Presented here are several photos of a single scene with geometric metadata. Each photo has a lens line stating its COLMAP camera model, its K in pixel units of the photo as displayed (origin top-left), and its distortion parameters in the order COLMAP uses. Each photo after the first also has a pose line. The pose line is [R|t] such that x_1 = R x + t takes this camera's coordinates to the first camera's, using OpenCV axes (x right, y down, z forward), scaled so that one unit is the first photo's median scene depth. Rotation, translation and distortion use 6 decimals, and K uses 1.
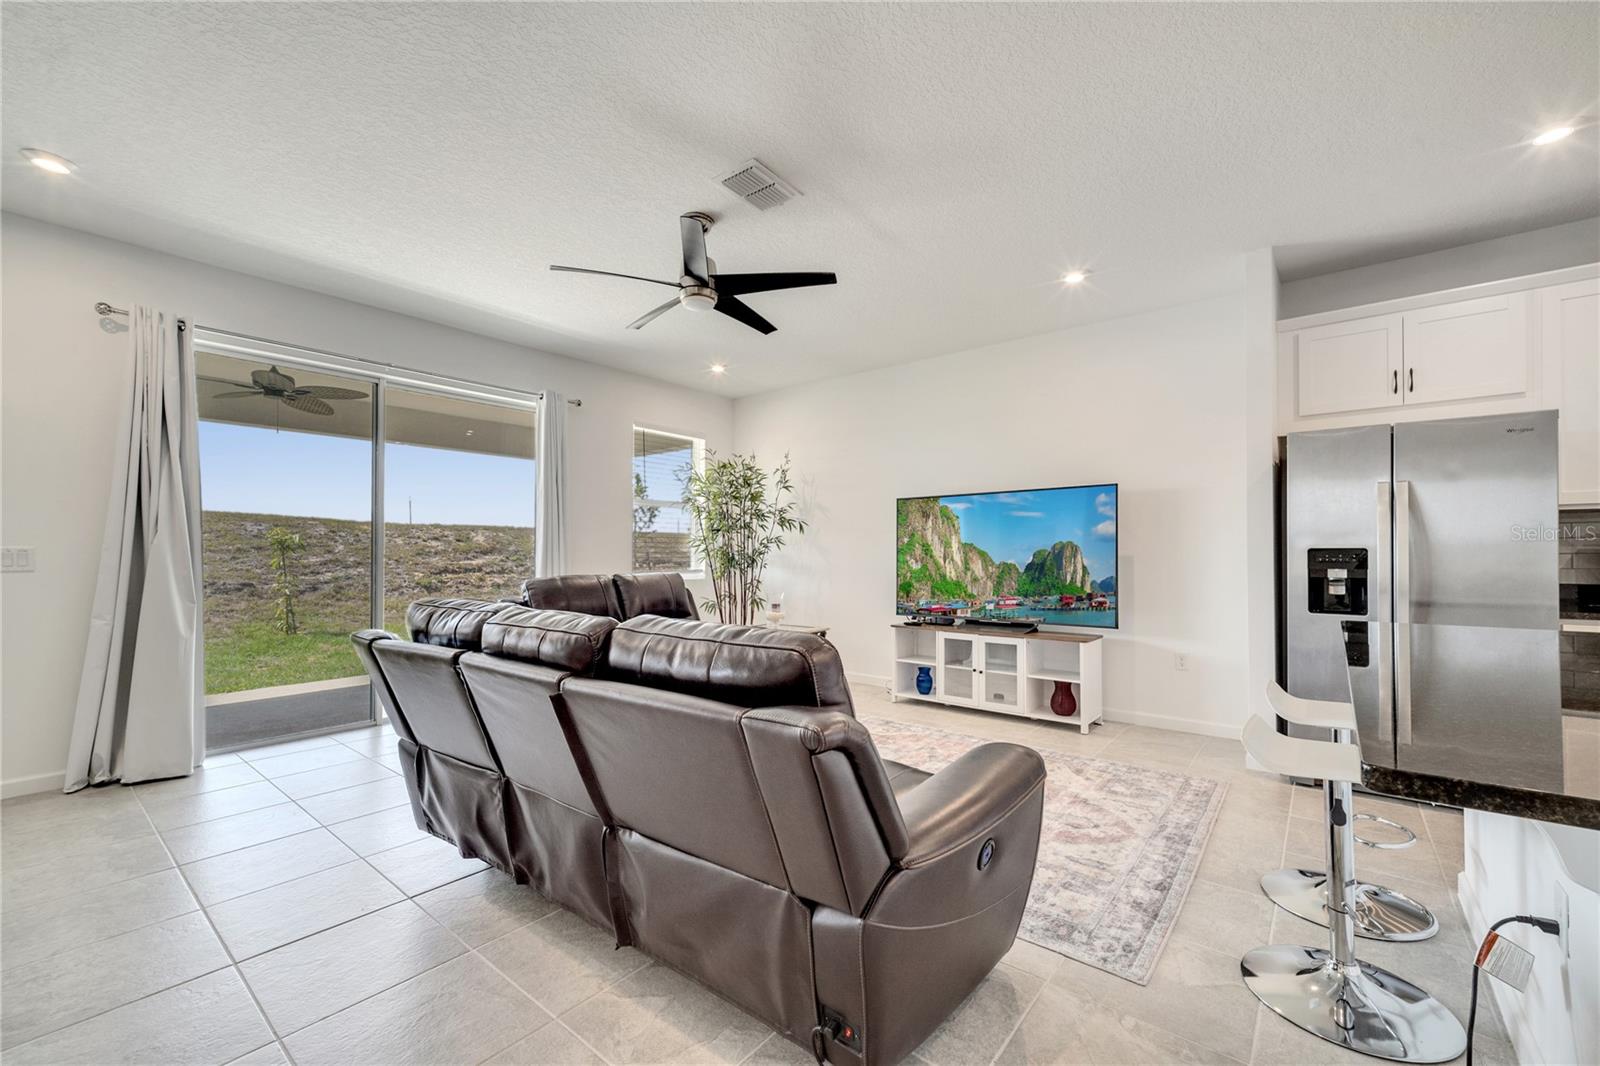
lens RADIAL K [[651.6, 0, 797.5], [0, 651.6, 548.6], [0, 0, 1]] dist [0.000666, -0.000088]
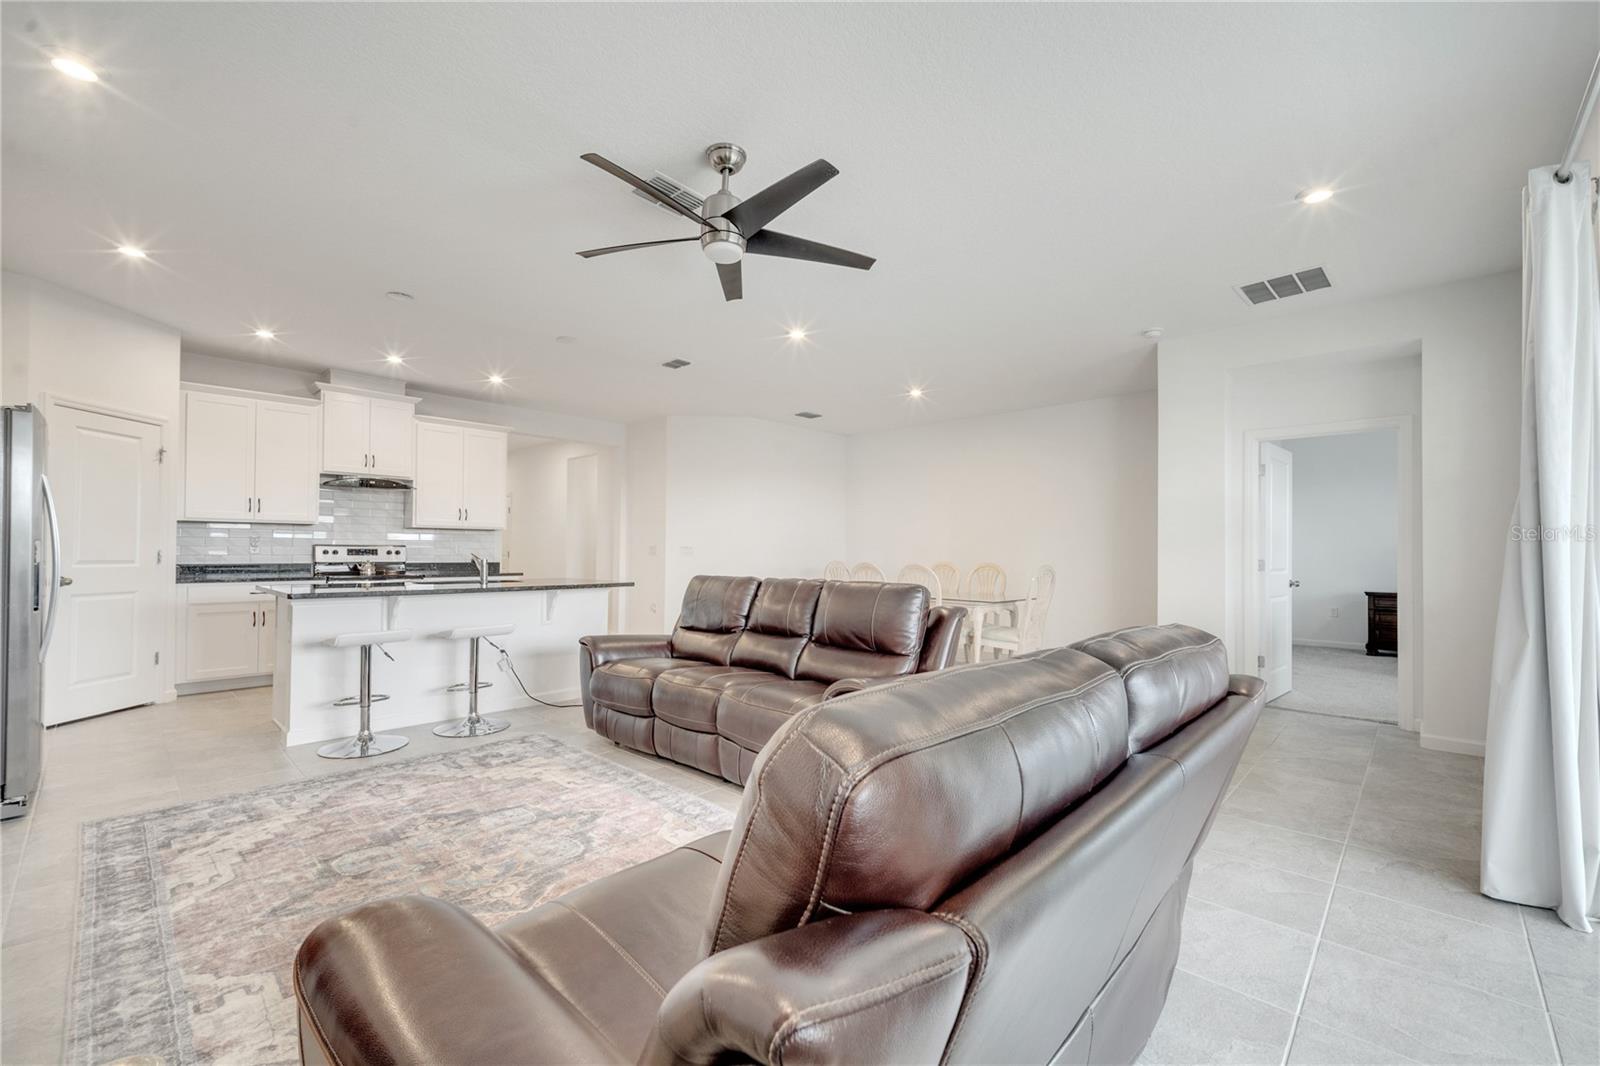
lens RADIAL K [[659.0, 0, 801.9], [0, 659.0, 546.4], [0, 0, 1]] dist [0.001043, 0.000033]
pose [[-0.997764, -0.005955, 0.066570, -0.297408], [-0.007190, 0.999806, -0.018340, 0.016603], [-0.066448, -0.018777, -0.997613, 1.740088]]
